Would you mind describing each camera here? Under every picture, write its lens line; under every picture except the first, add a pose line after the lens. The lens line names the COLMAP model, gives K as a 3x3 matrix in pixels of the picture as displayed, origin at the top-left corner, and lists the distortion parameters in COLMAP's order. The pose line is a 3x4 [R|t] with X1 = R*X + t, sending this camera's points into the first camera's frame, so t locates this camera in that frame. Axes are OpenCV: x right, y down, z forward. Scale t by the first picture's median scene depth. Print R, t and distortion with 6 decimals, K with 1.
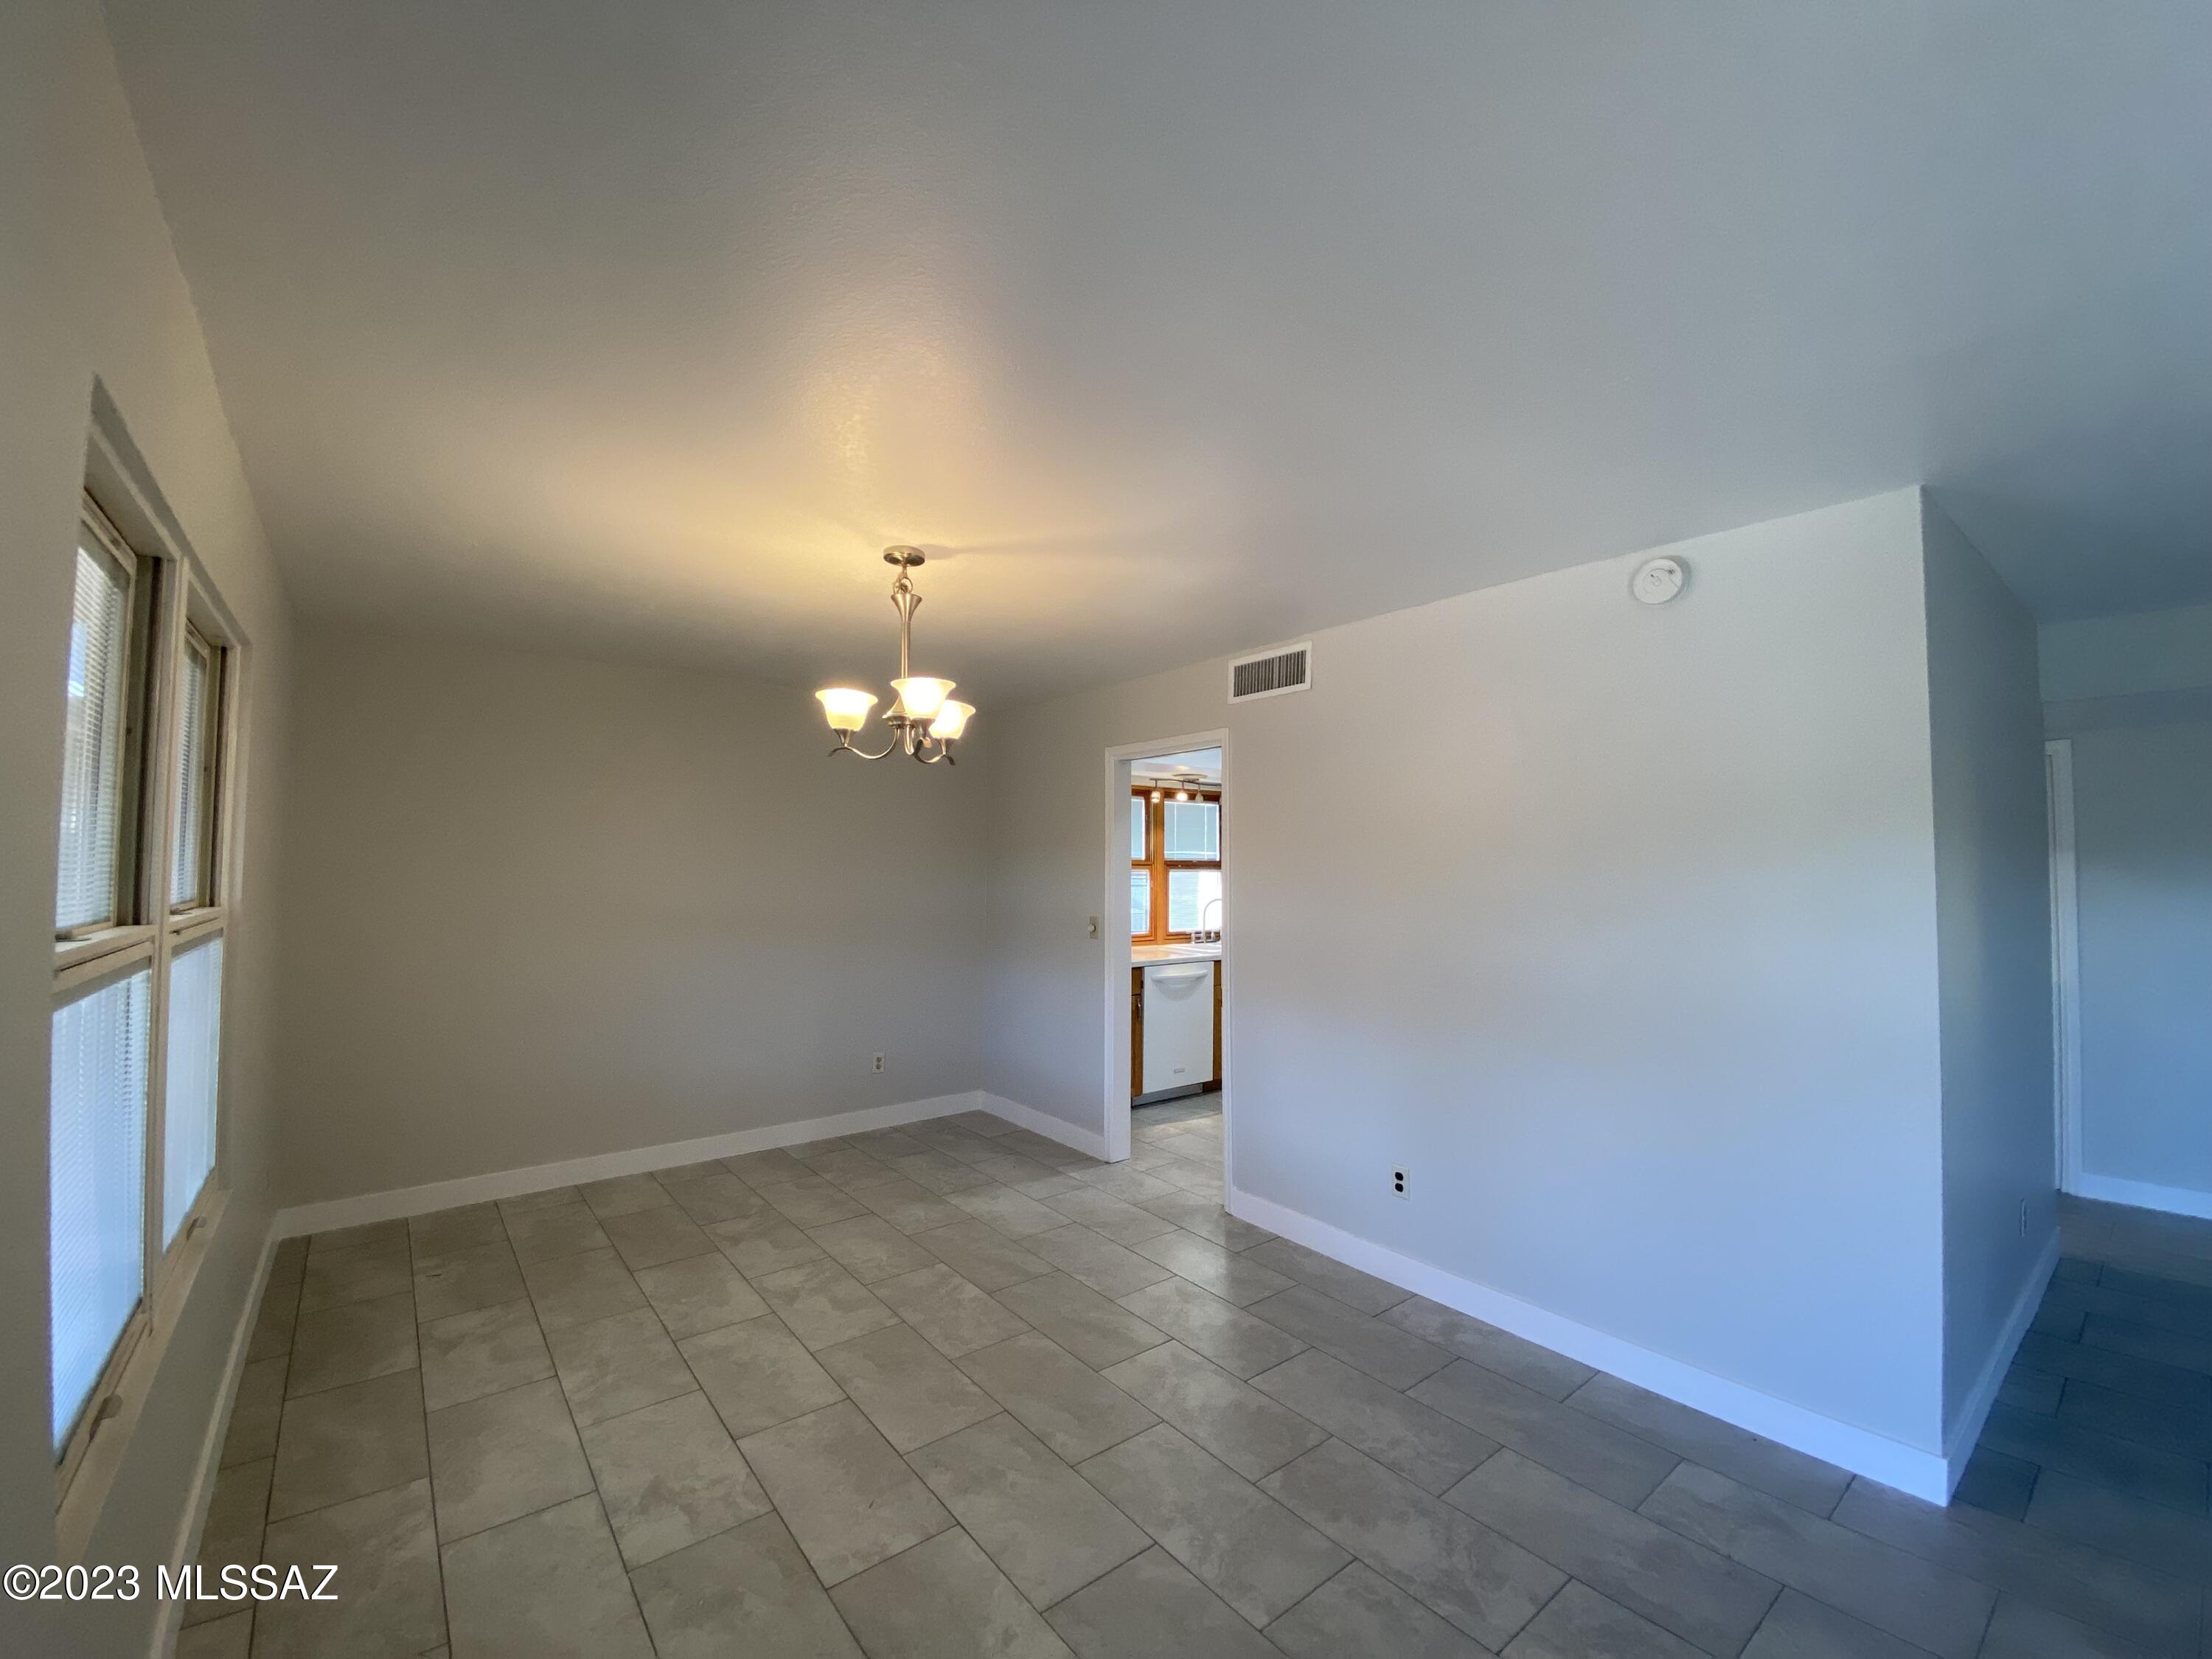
lens RADIAL K [[936.8, 0, 1115.9], [0, 936.8, 819.3], [0, 0, 1]] dist [-0.008799, -0.002684]
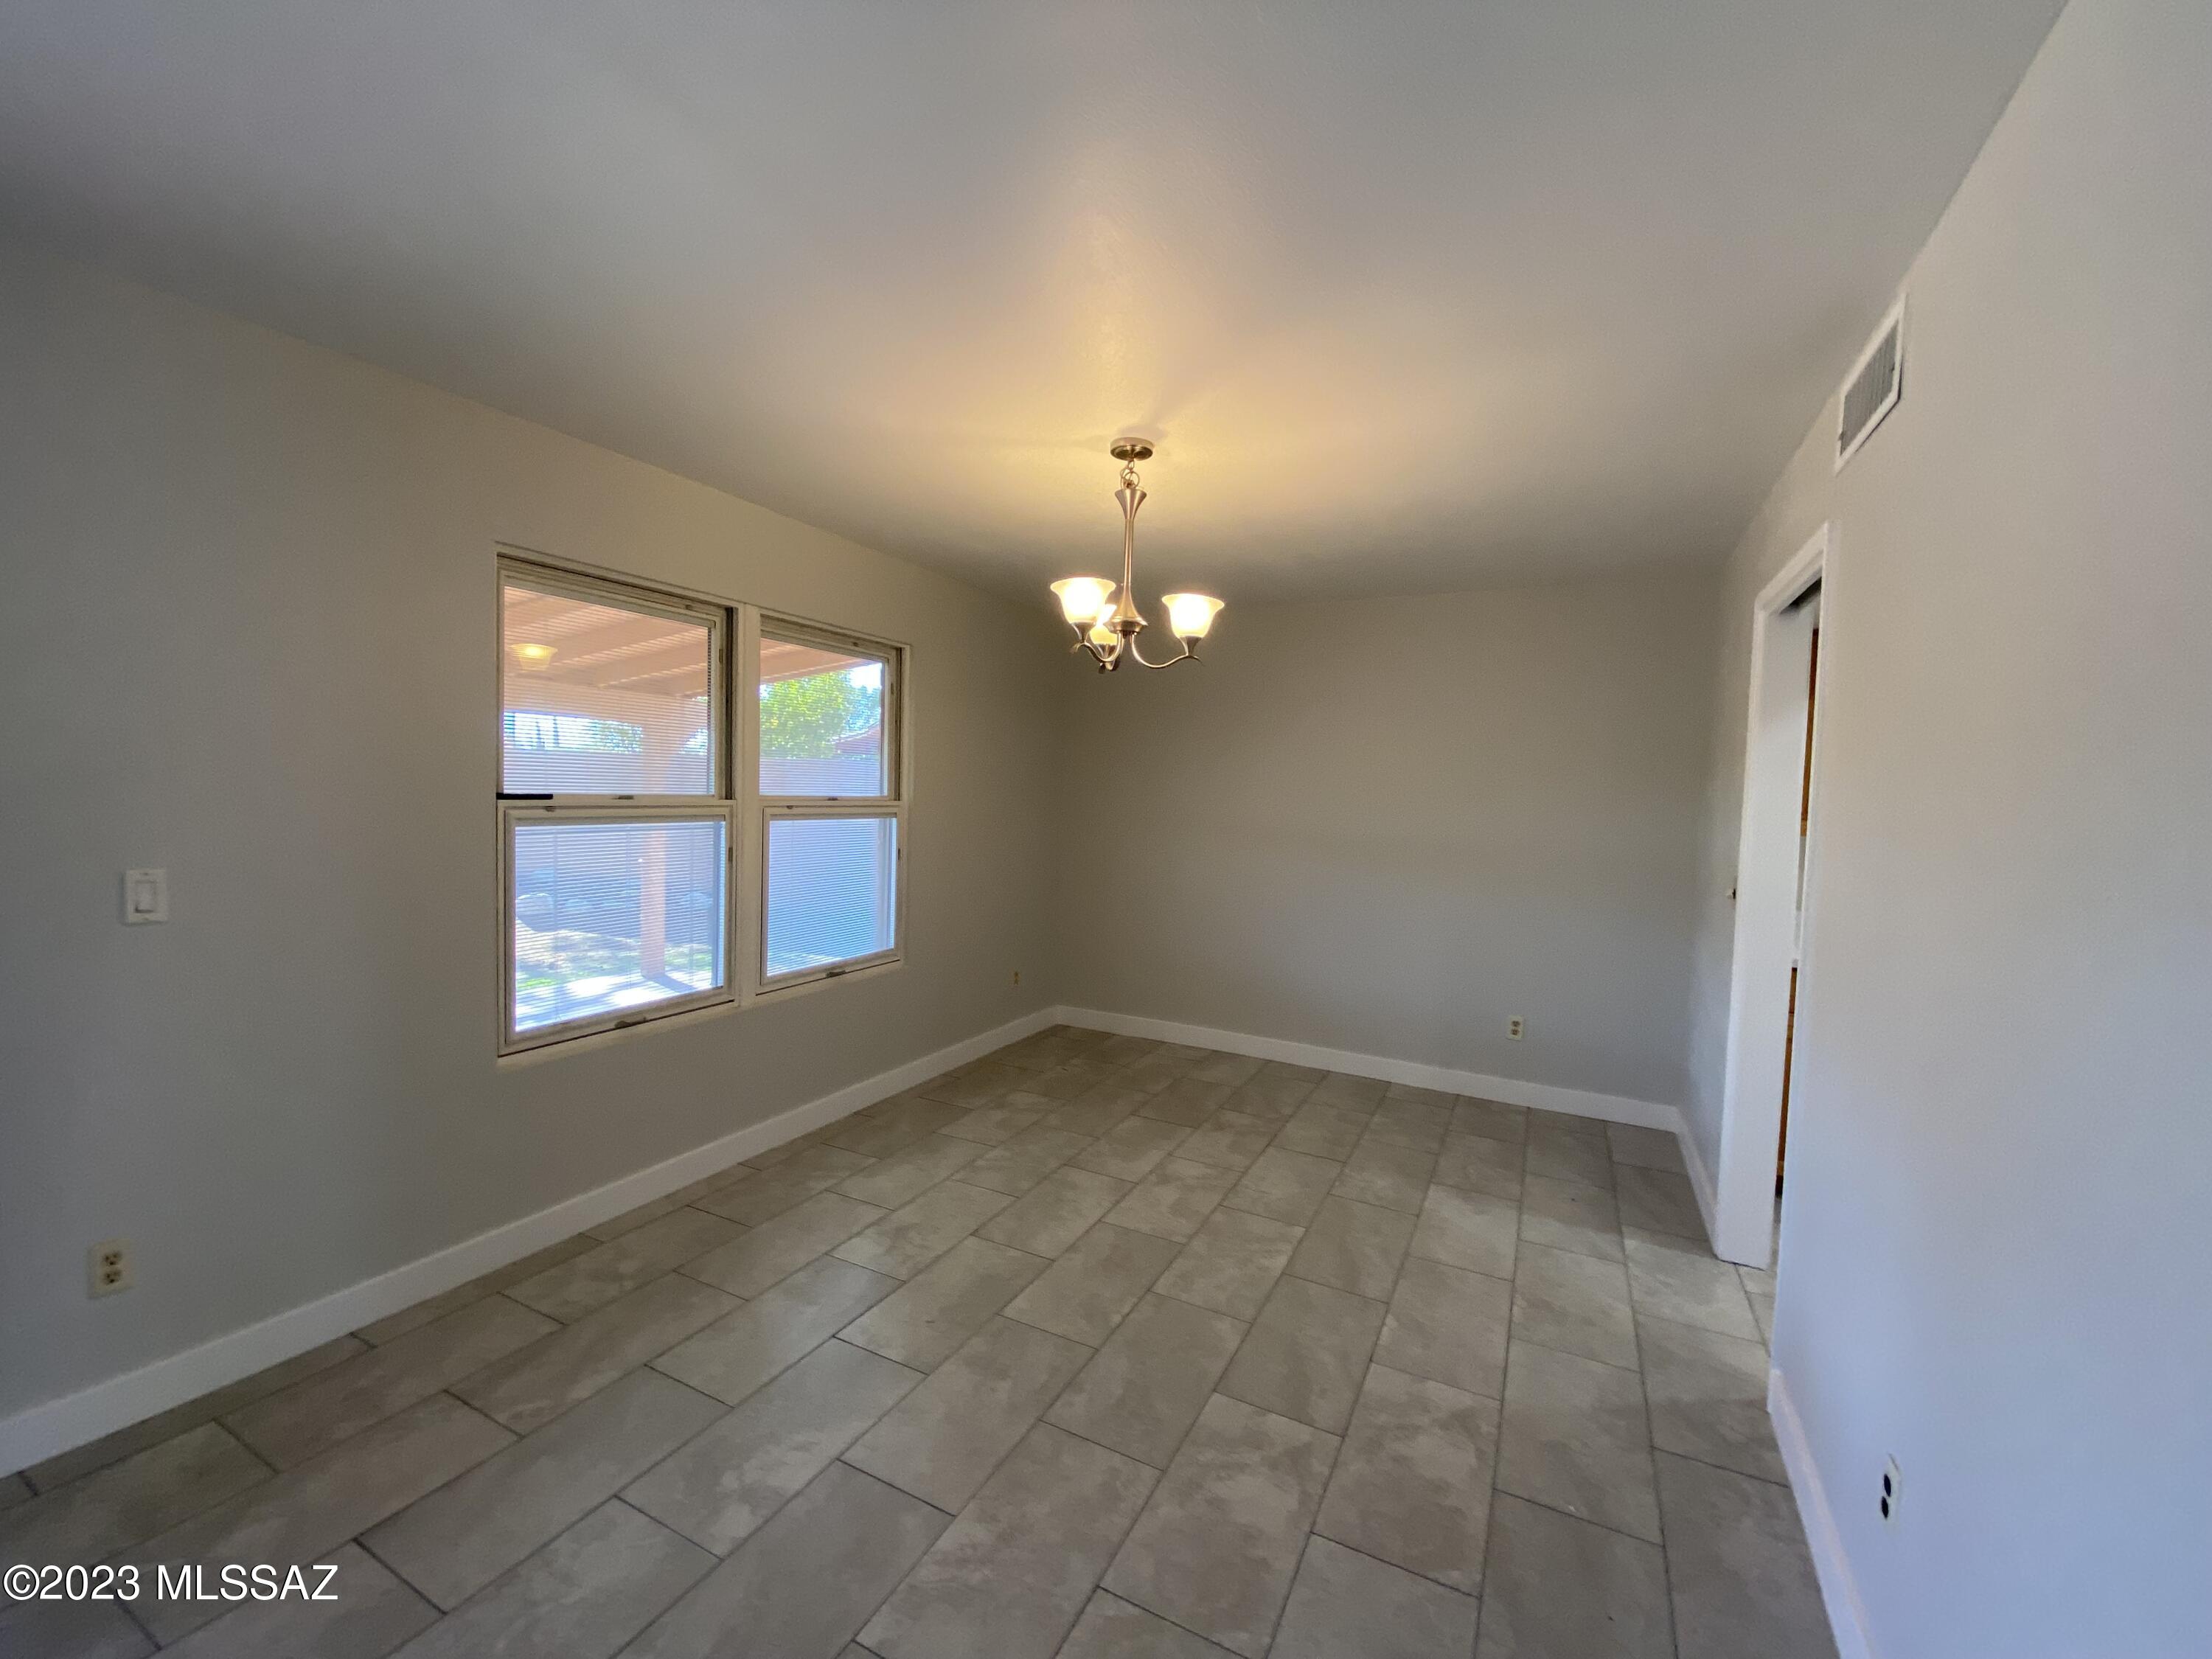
lens RADIAL K [[936.8, 0, 1121.2], [0, 936.8, 834.9], [0, 0, 1]] dist [-0.008799, -0.002684]
pose [[0.404498, 0.069916, -0.911862, 0.564662], [-0.000832, 0.997101, 0.076083, 0.029833], [0.914538, -0.030017, 0.403384, 0.509455]]
